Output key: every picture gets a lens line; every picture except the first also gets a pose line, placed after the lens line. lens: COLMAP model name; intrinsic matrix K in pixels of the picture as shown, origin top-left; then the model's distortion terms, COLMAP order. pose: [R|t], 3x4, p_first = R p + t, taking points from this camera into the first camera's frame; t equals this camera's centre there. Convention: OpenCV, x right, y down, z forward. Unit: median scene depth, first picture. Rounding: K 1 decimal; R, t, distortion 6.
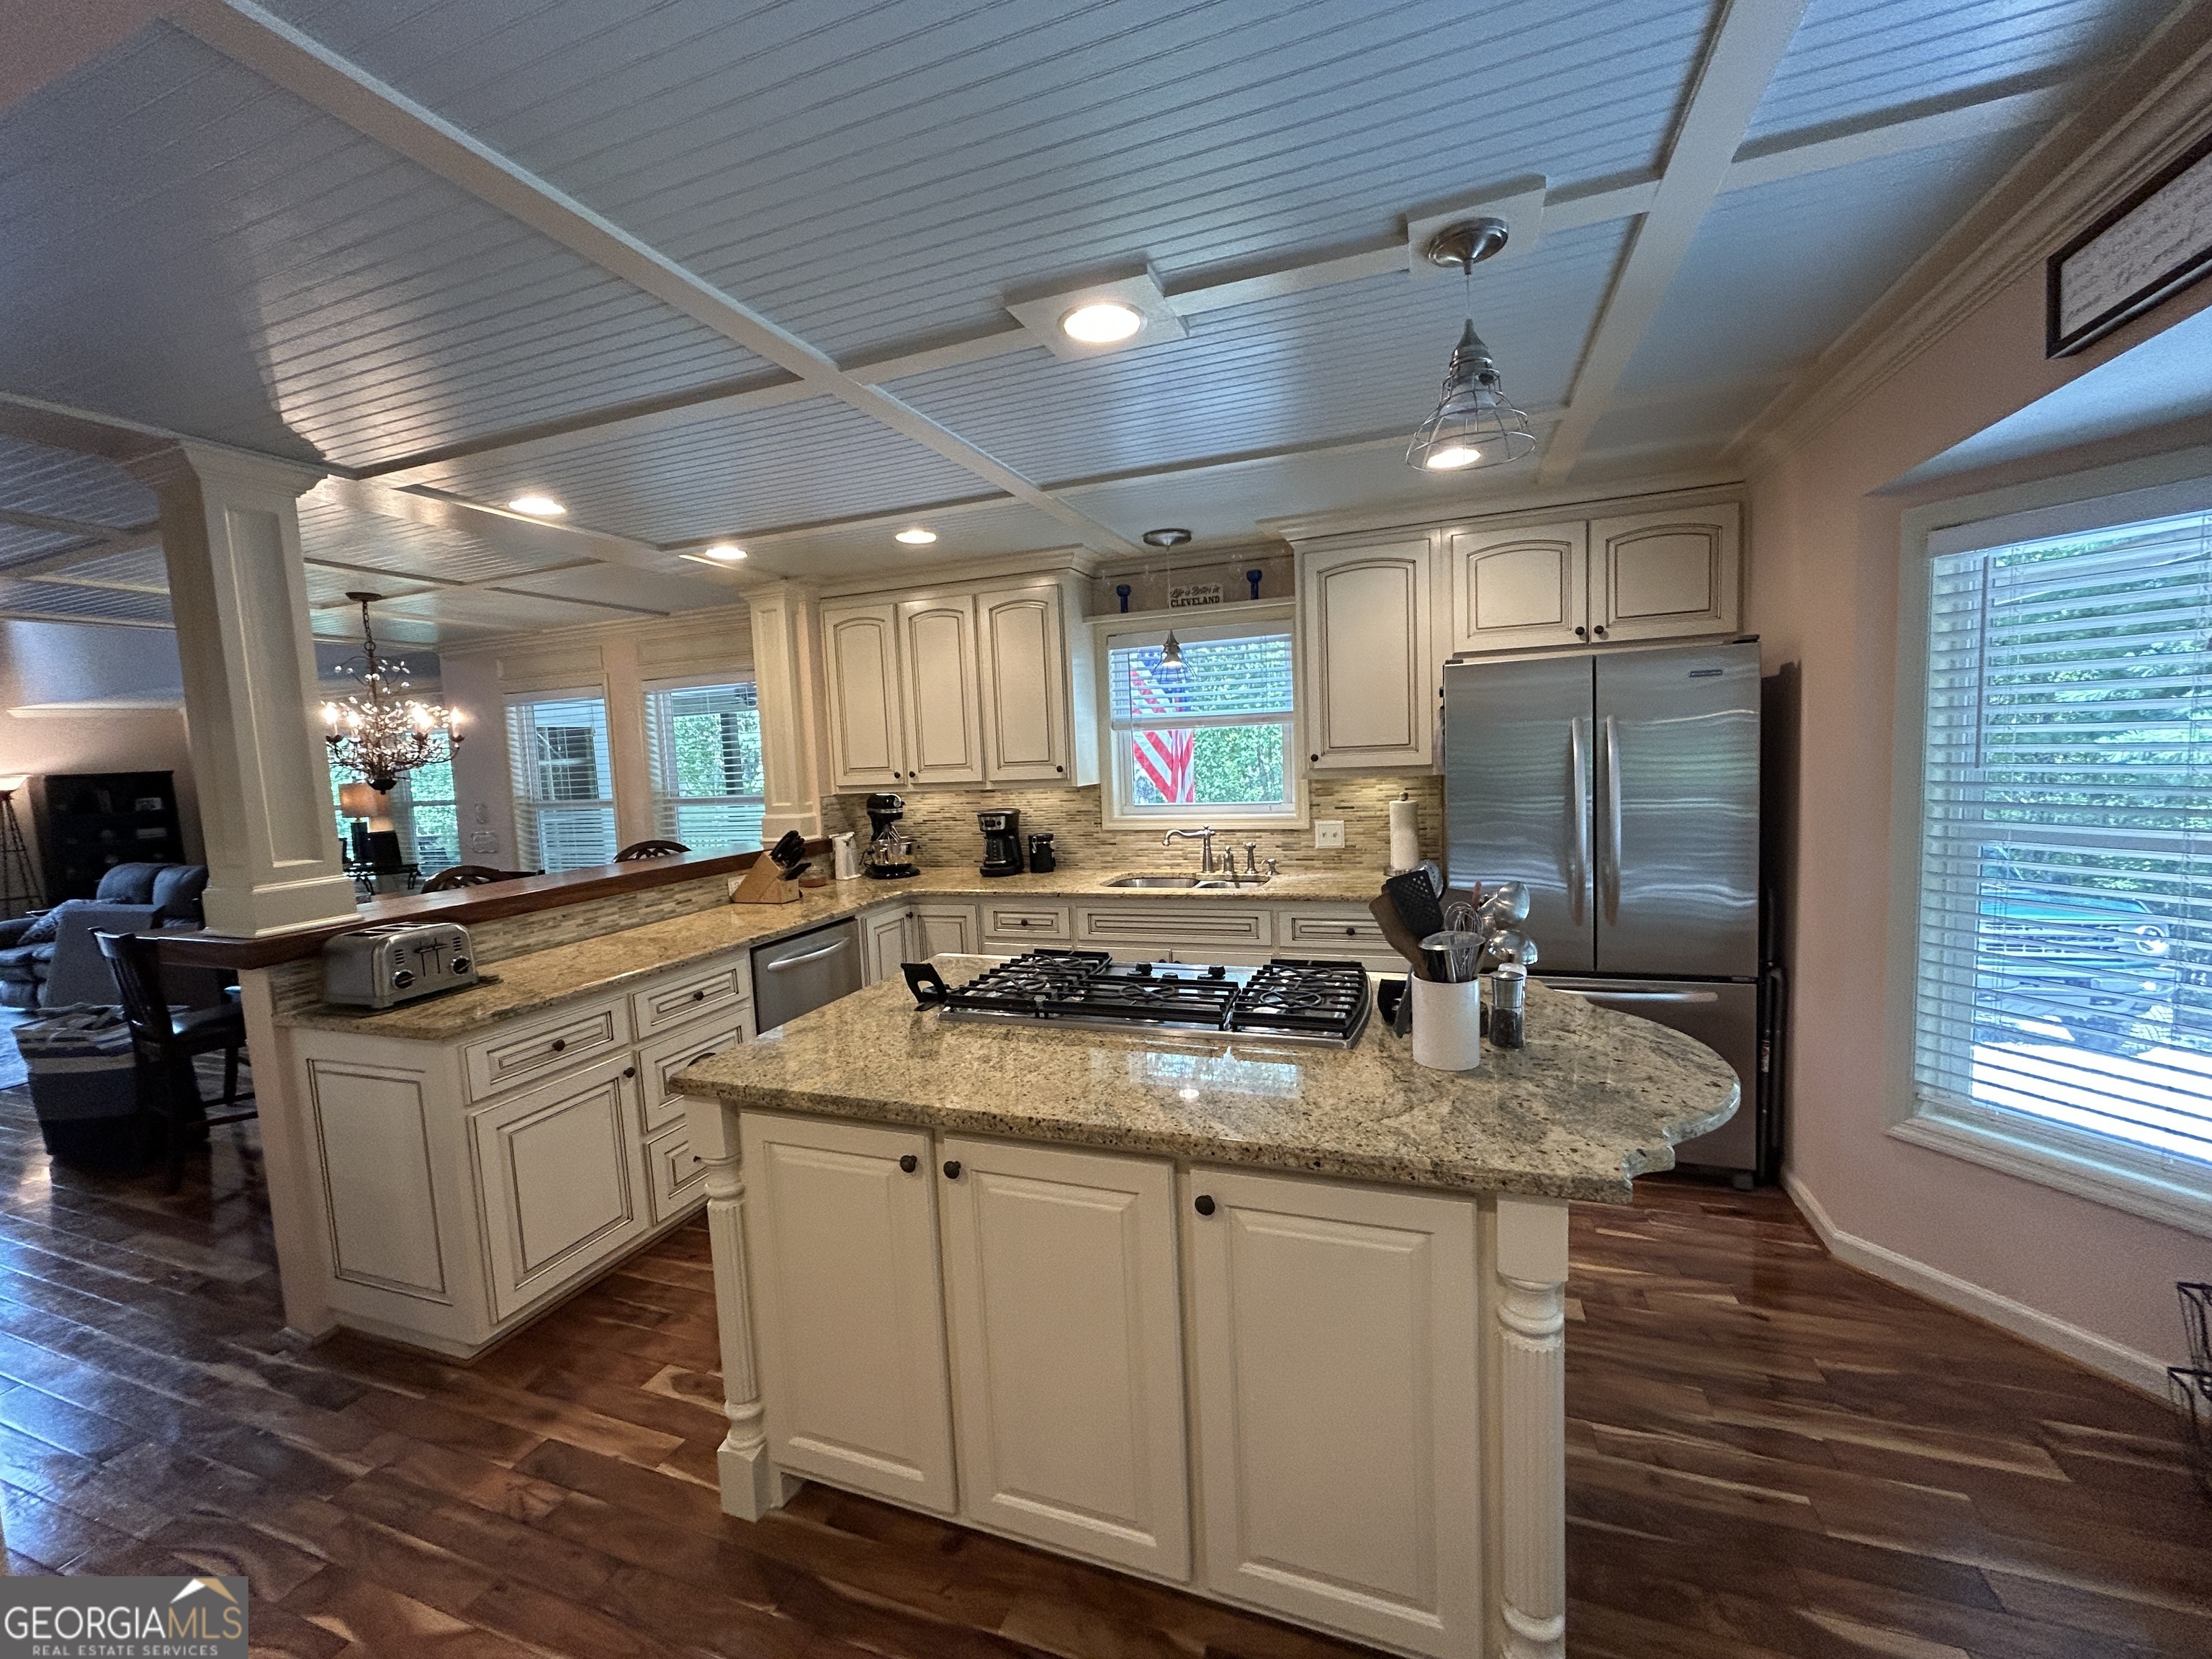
lens RADIAL K [[902.2, 0, 1106.0], [0, 902.2, 829.5], [0, 0, 1]] dist [-0.000594, 0.000644]
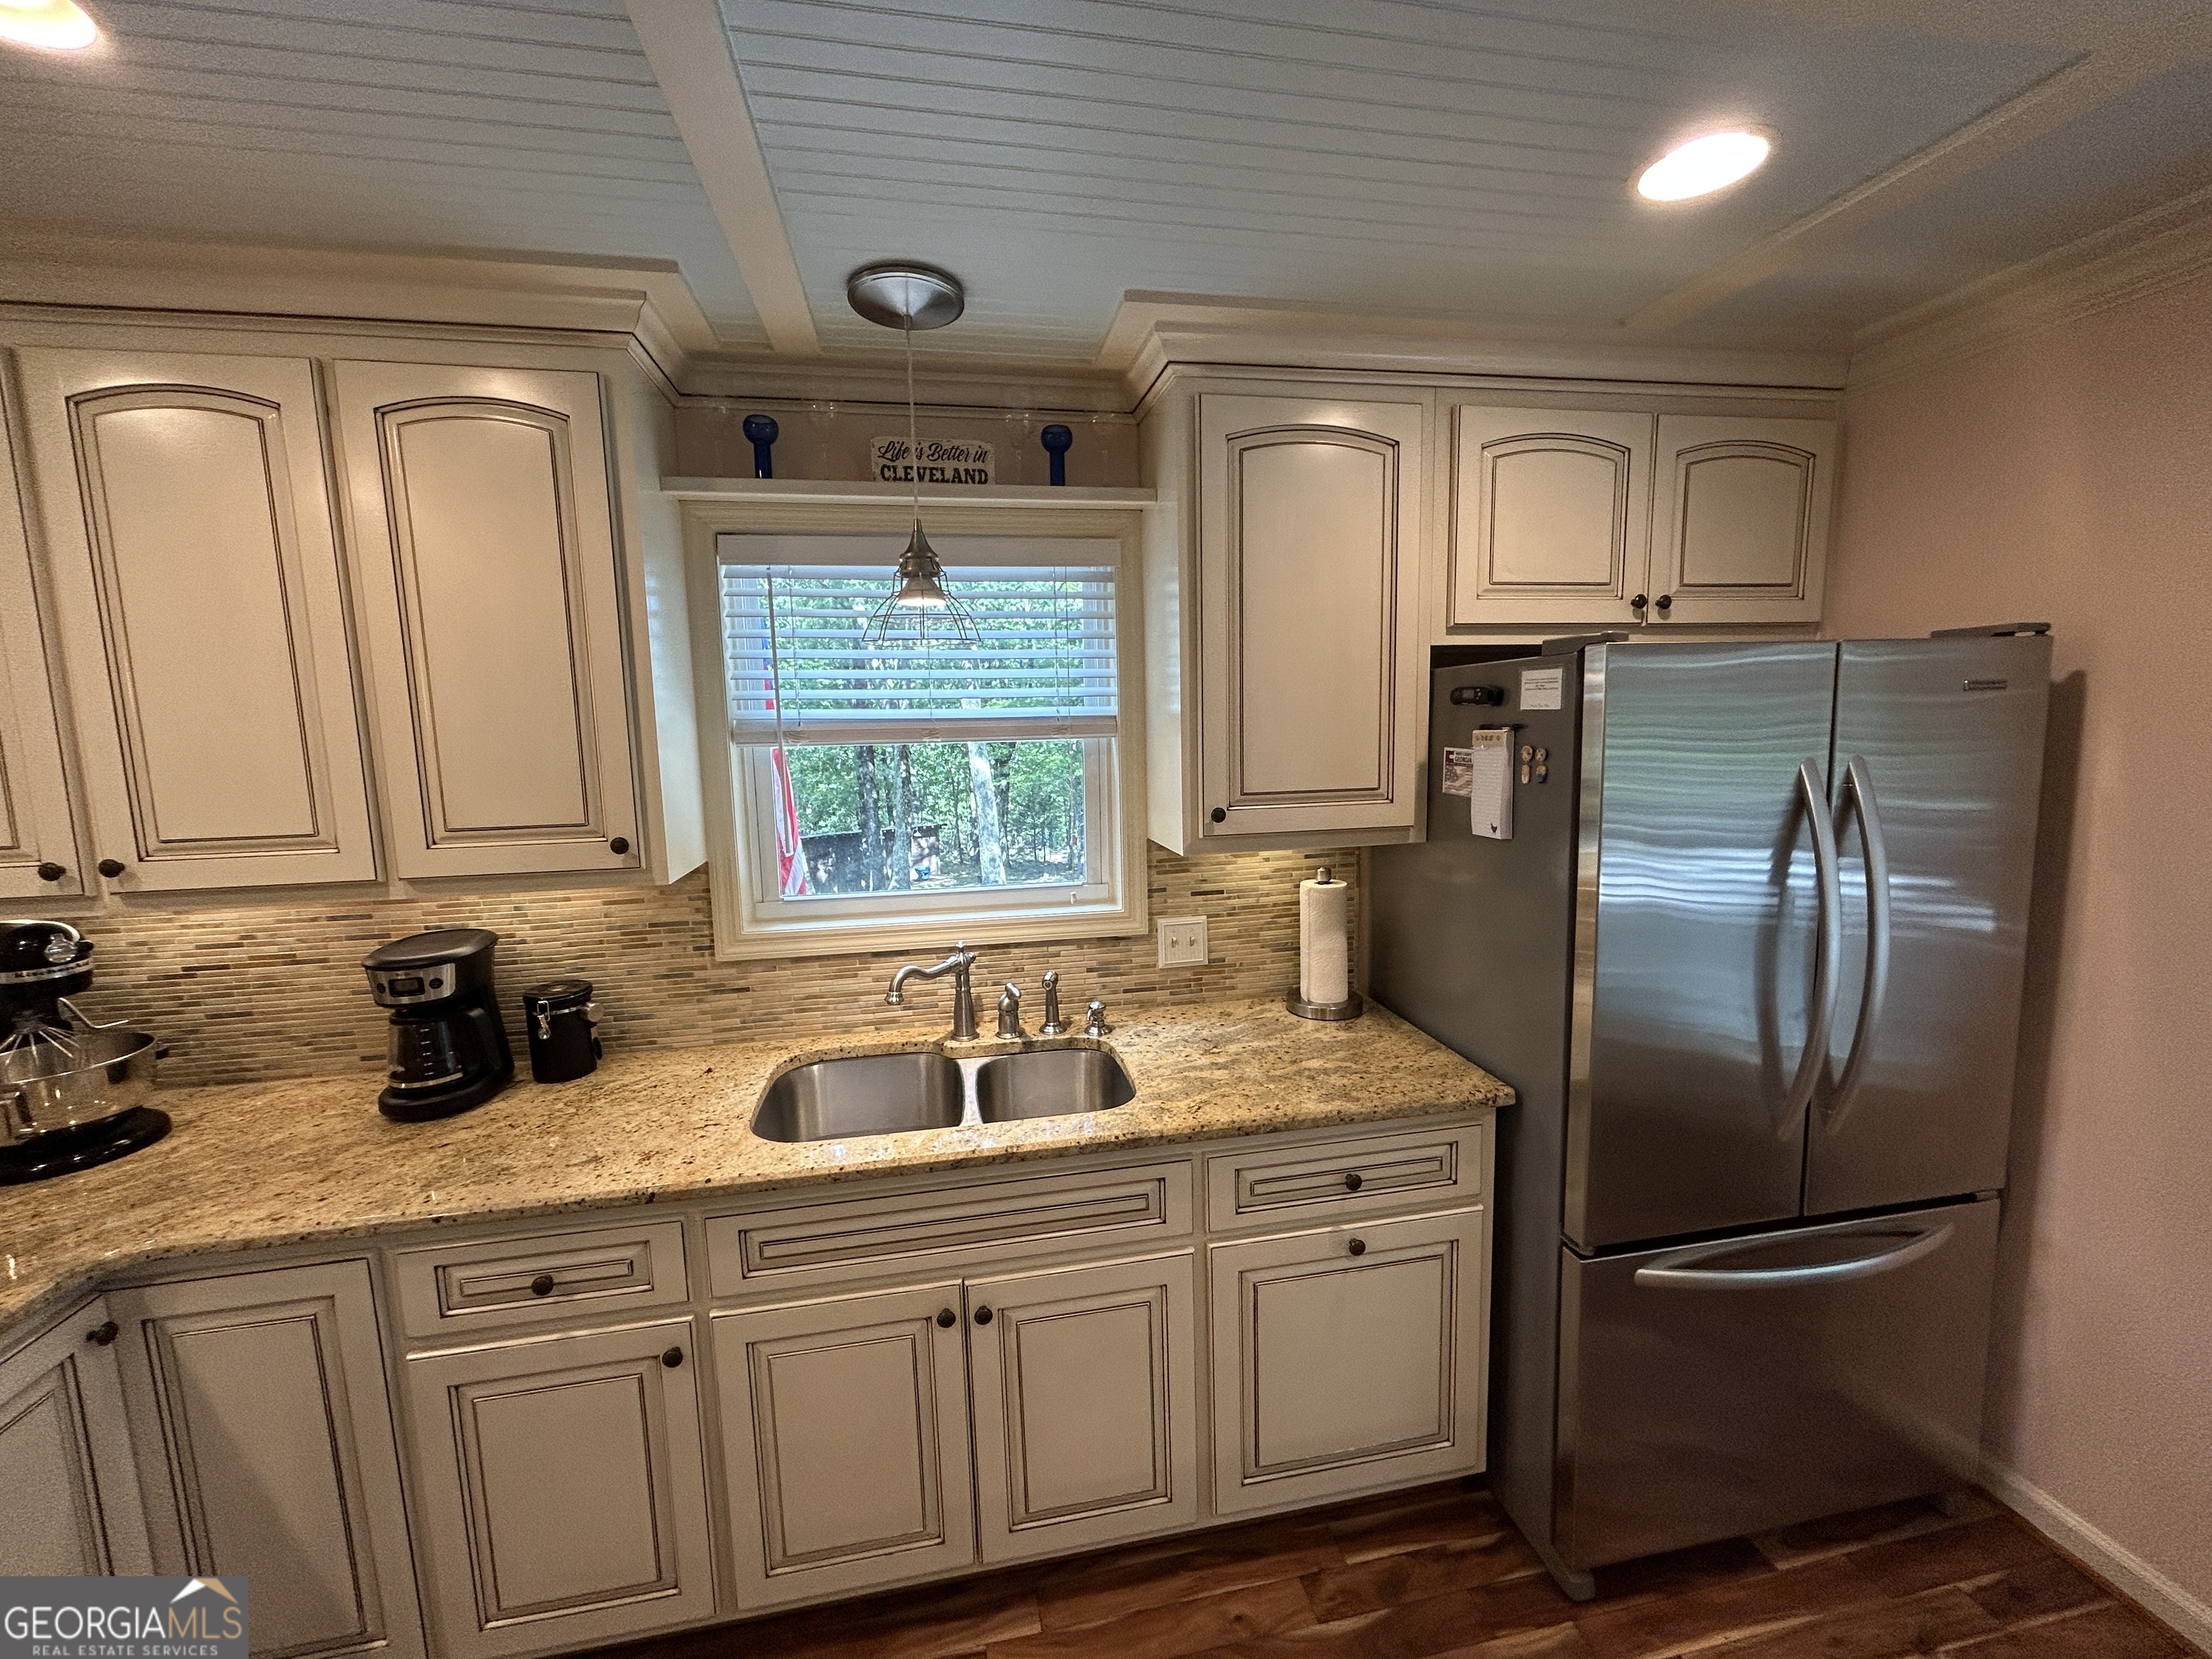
lens RADIAL K [[902.2, 0, 1106.0], [0, 902.2, 829.5], [0, 0, 1]] dist [-0.000594, 0.000644]
pose [[0.856655, -0.039183, 0.514400, -0.070146], [0.029664, 0.999203, 0.026712, -0.076272], [-0.515036, -0.007624, 0.857134, 0.531448]]
